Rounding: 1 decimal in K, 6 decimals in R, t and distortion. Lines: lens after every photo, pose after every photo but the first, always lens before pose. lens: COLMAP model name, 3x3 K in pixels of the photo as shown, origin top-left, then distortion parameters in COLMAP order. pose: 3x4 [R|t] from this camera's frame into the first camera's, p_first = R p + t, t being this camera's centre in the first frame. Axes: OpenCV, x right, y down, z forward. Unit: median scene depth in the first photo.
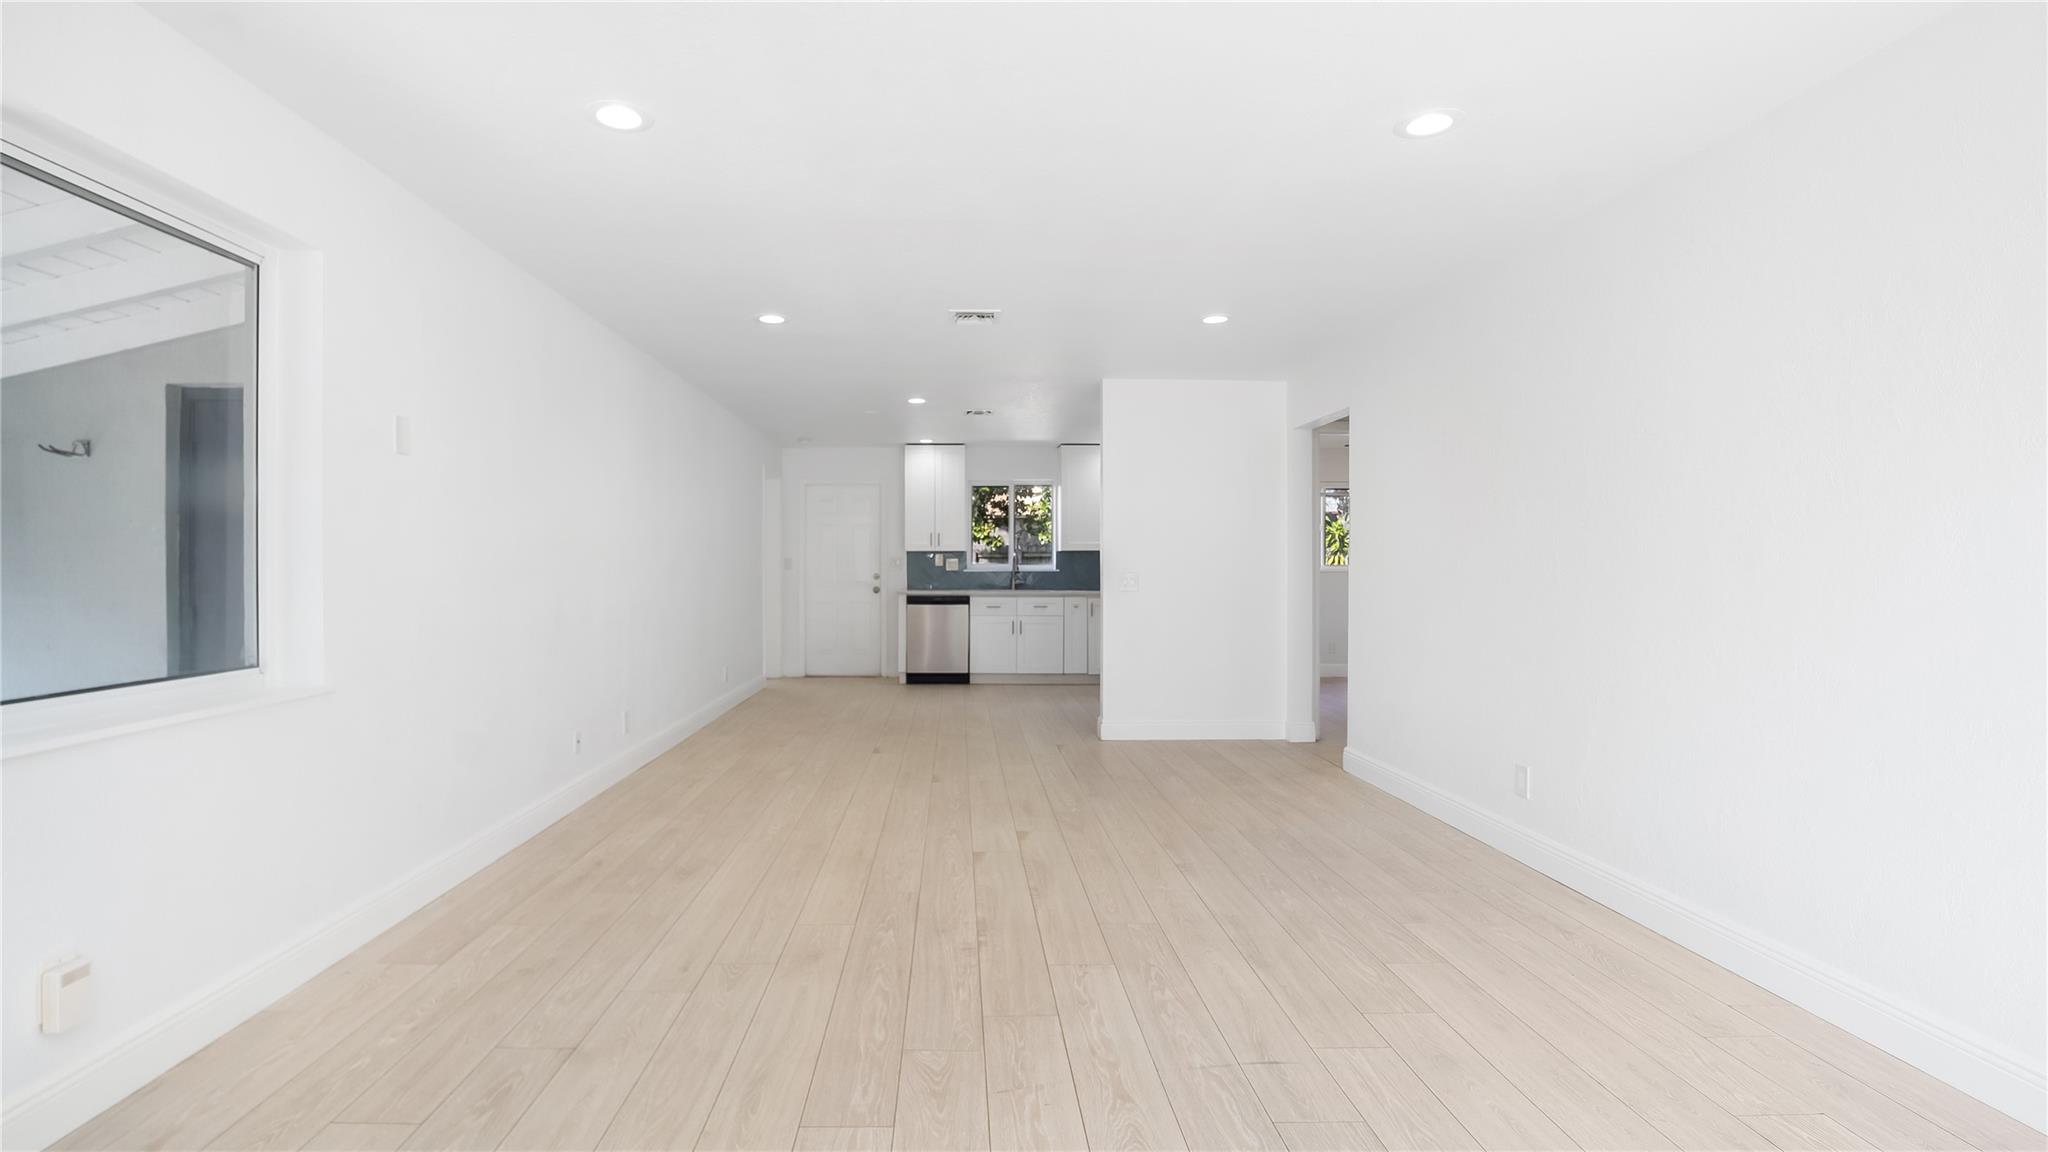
lens RADIAL K [[951.7, 0, 1023.6], [0, 951.7, 555.3], [0, 0, 1]] dist [-0.014244, -0.000462]
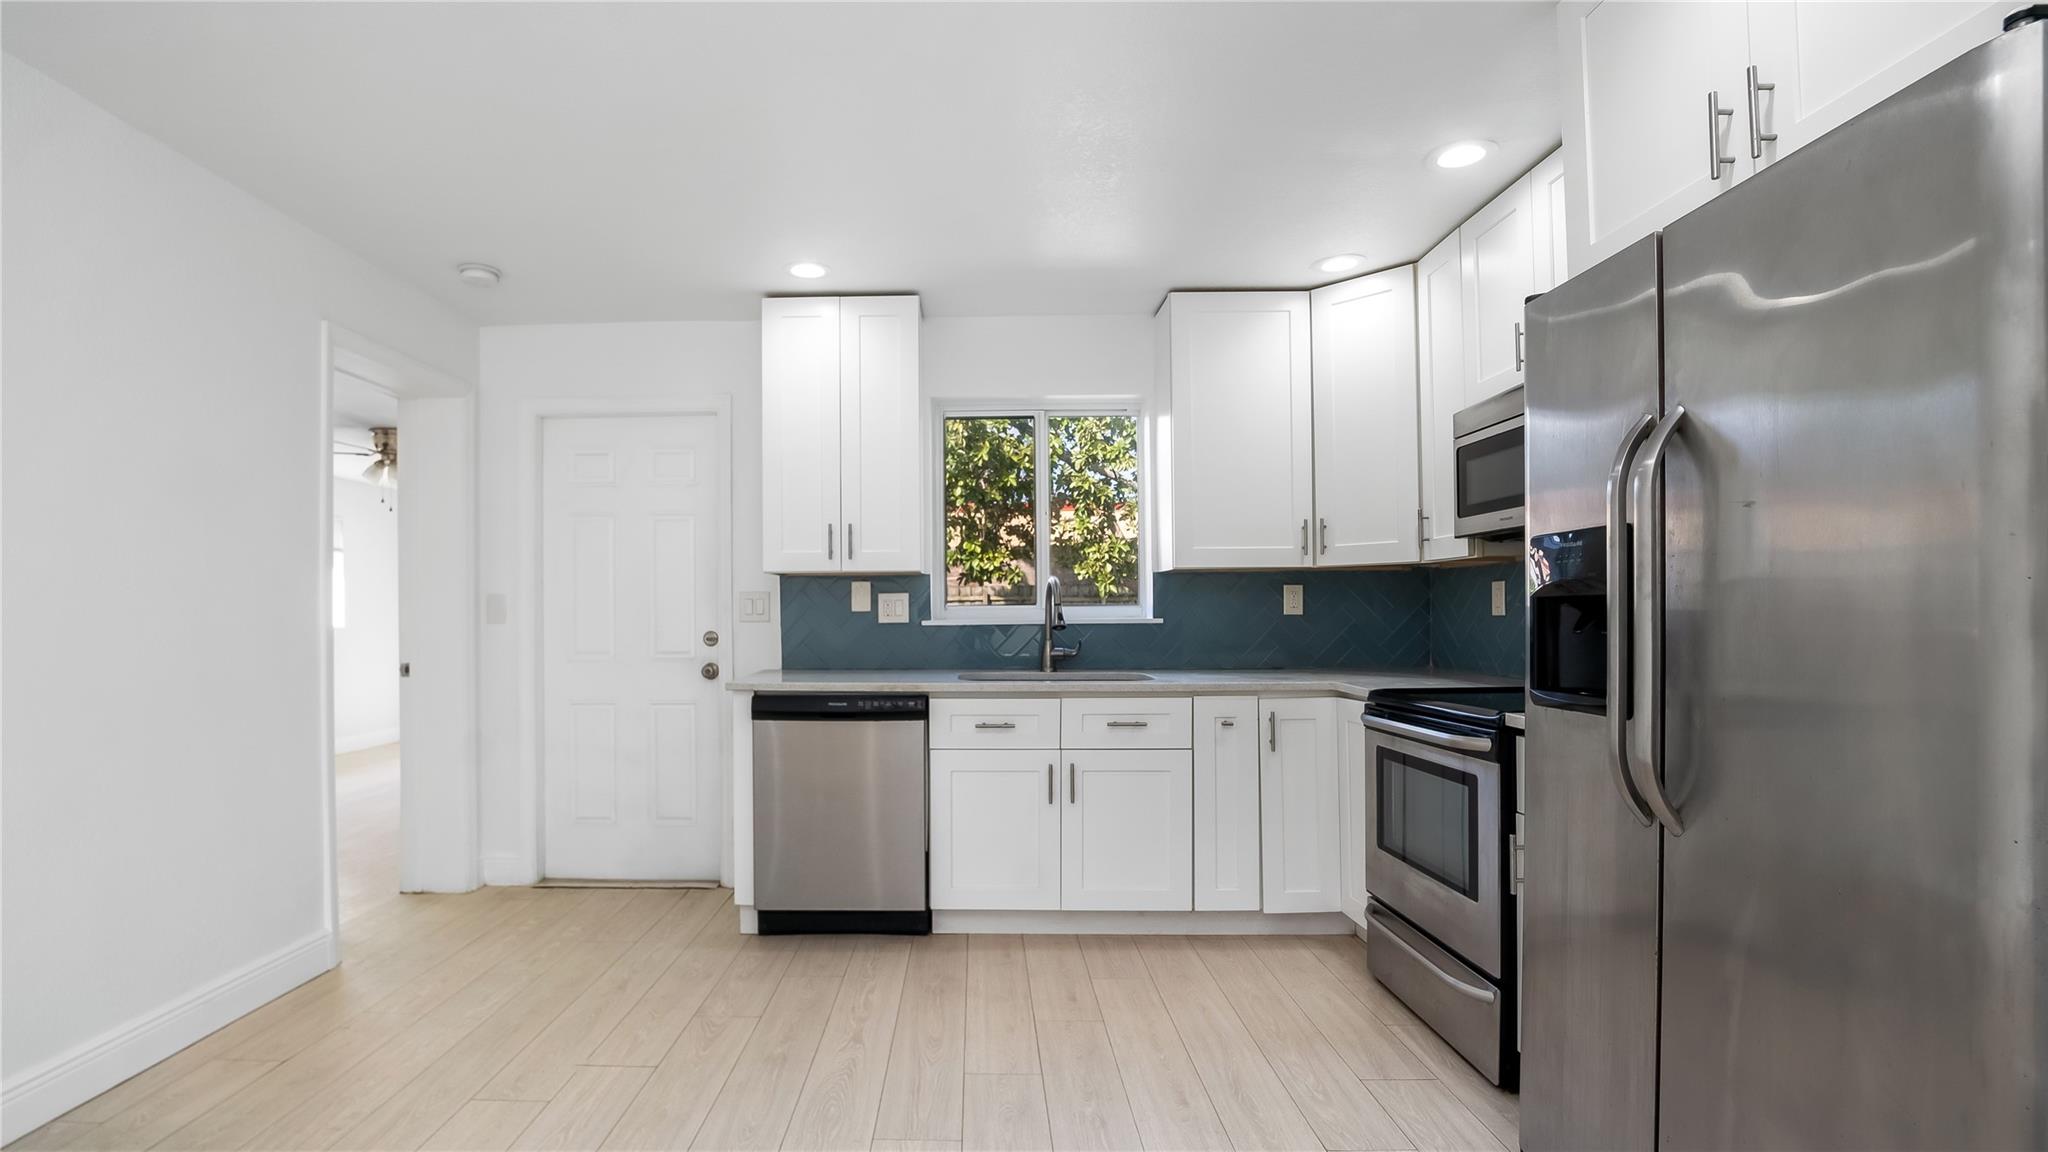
lens RADIAL K [[976.4, 0, 957.1], [0, 976.4, 587.2], [0, 0, 1]] dist [-0.010051, -0.000152]
pose [[0.996063, -0.008778, -0.088213, -0.013068], [0.007767, 0.999900, -0.011806, 0.006448], [0.088308, 0.011074, 0.996032, 0.626924]]
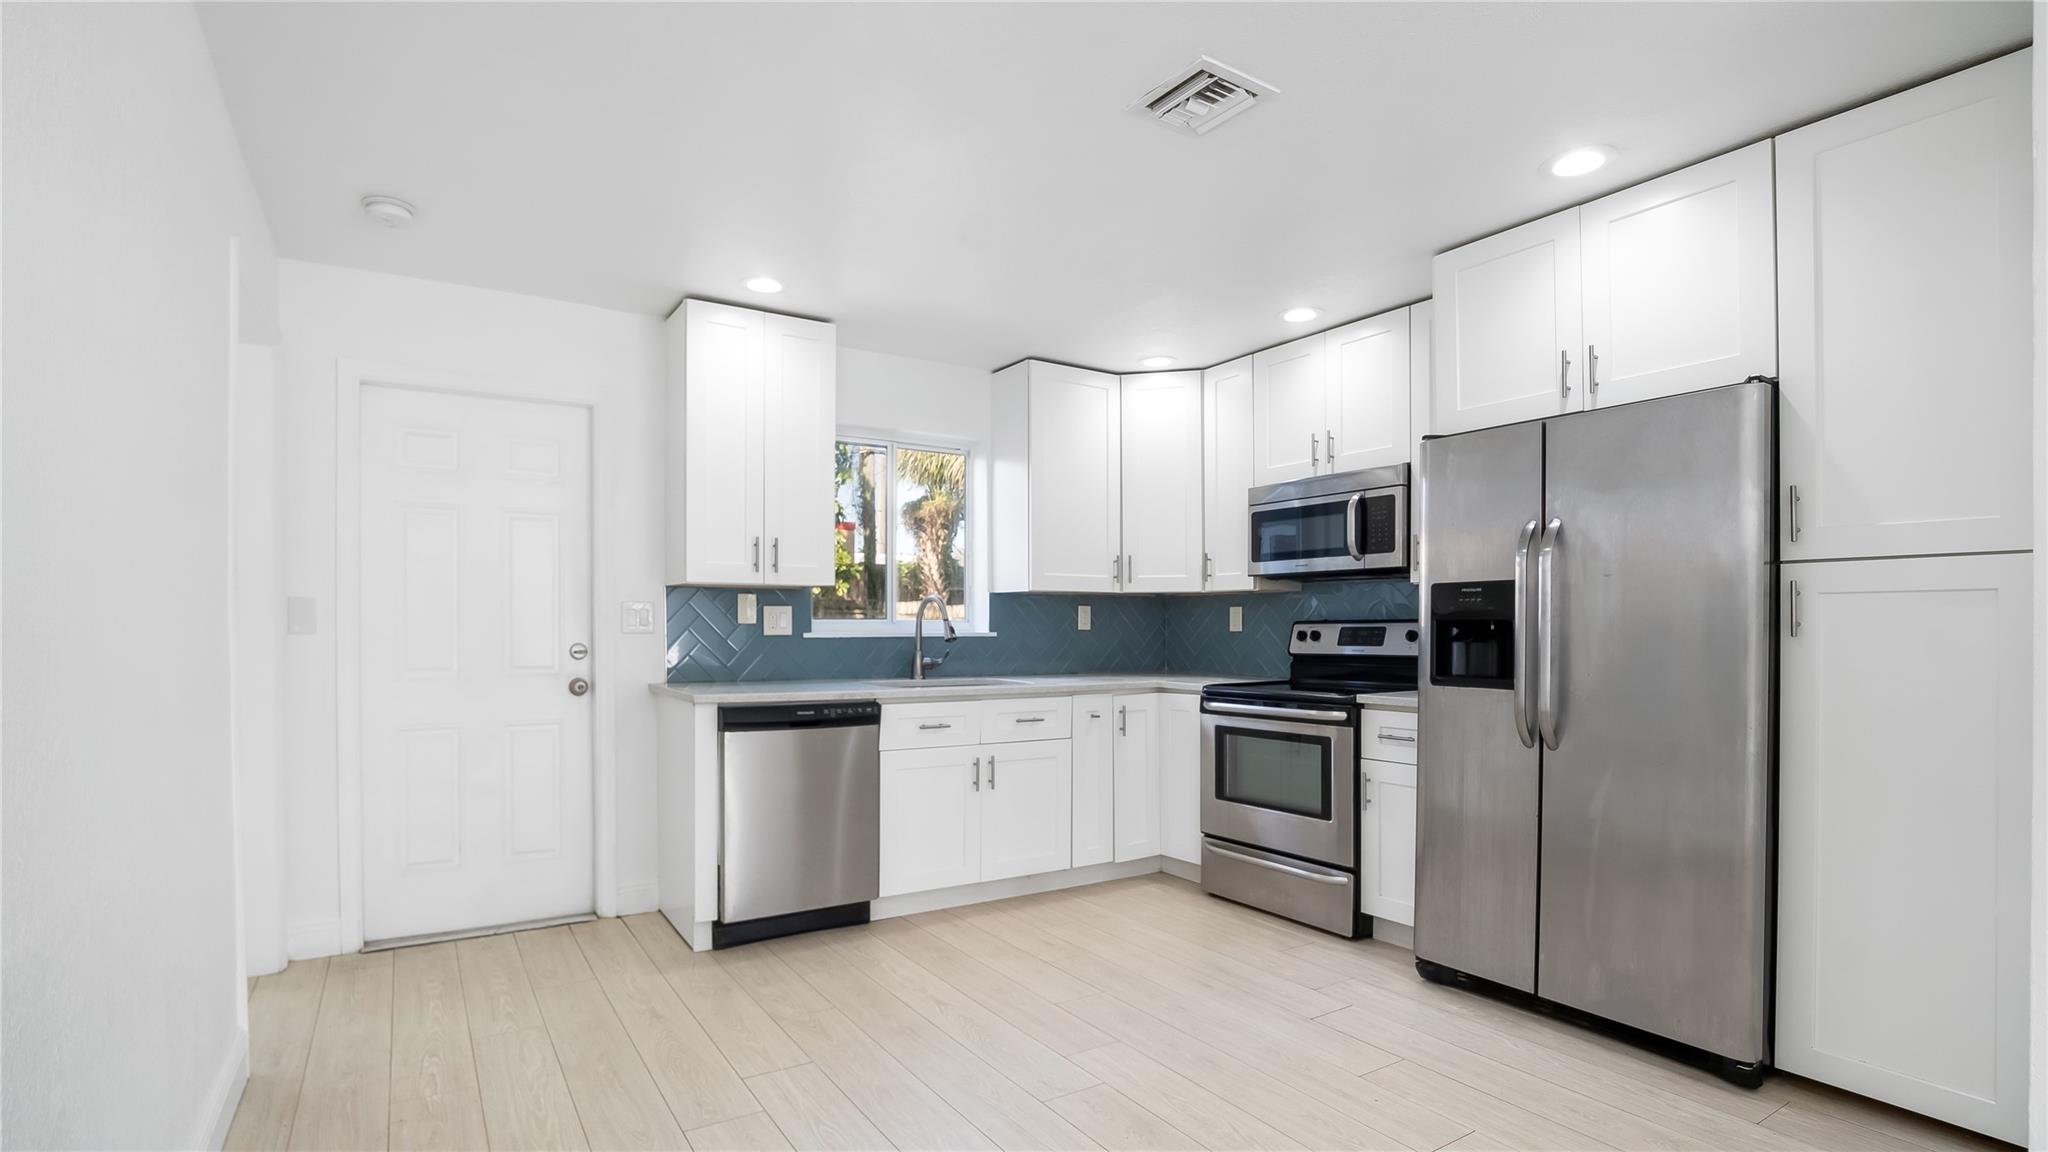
lens RADIAL K [[970.5, 0, 1017.1], [0, 970.5, 618.3], [0, 0, 1]] dist [-0.003453, -0.000191]
pose [[0.878208, 0.006111, 0.478239, -0.196518], [-0.009654, 0.999941, 0.004949, 0.006104], [-0.478181, -0.008963, 0.878216, 0.616522]]
